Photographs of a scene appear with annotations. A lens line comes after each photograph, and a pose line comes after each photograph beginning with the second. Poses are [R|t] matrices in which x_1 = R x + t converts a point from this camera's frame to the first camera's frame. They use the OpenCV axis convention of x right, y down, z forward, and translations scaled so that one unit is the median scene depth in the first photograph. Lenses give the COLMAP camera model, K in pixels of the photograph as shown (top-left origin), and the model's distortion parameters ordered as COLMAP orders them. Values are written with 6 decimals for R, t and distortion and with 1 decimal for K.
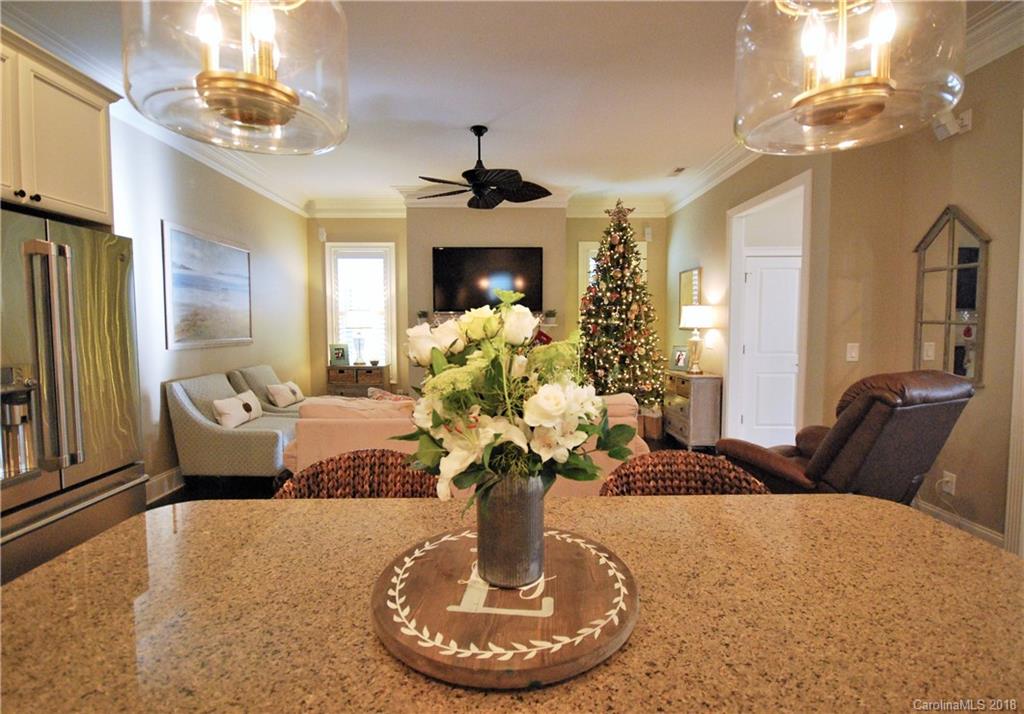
lens RADIAL K [[507.5, 0, 511.4], [0, 507.5, 353.7], [0, 0, 1]] dist [0.003072, 0.000411]
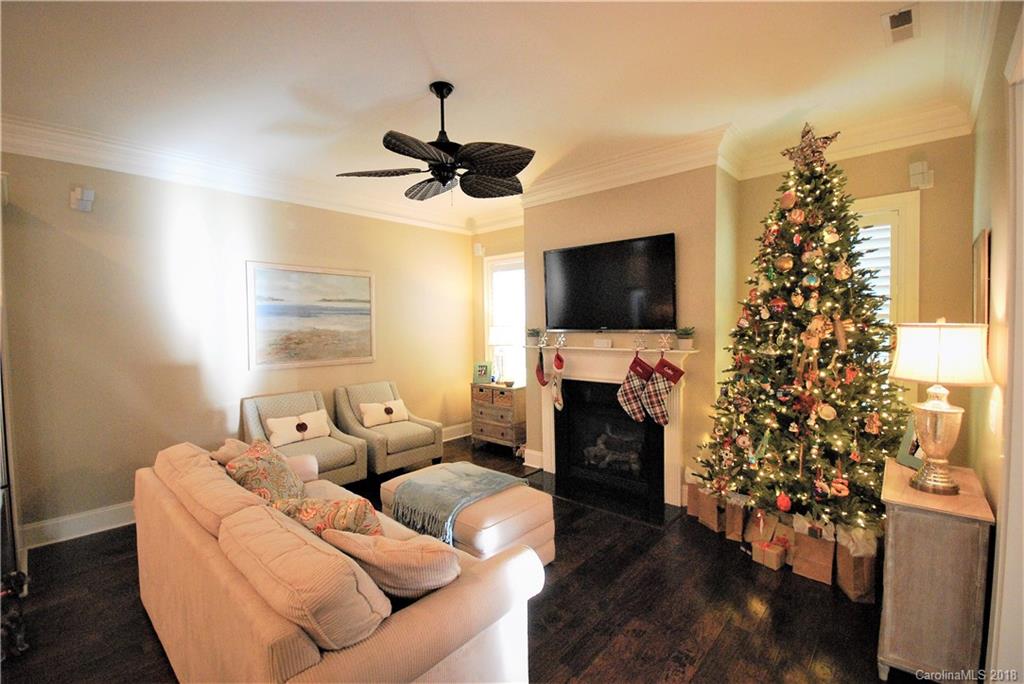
lens RADIAL K [[459.4, 0, 508.4], [0, 459.4, 342.2], [0, 0, 1]] dist [-0.004256, -0.000431]
pose [[0.723184, 0.022738, -0.690281, 0.333451], [-0.030389, 0.999538, 0.001088, -0.064225], [0.689986, 0.020190, 0.723541, 0.443614]]
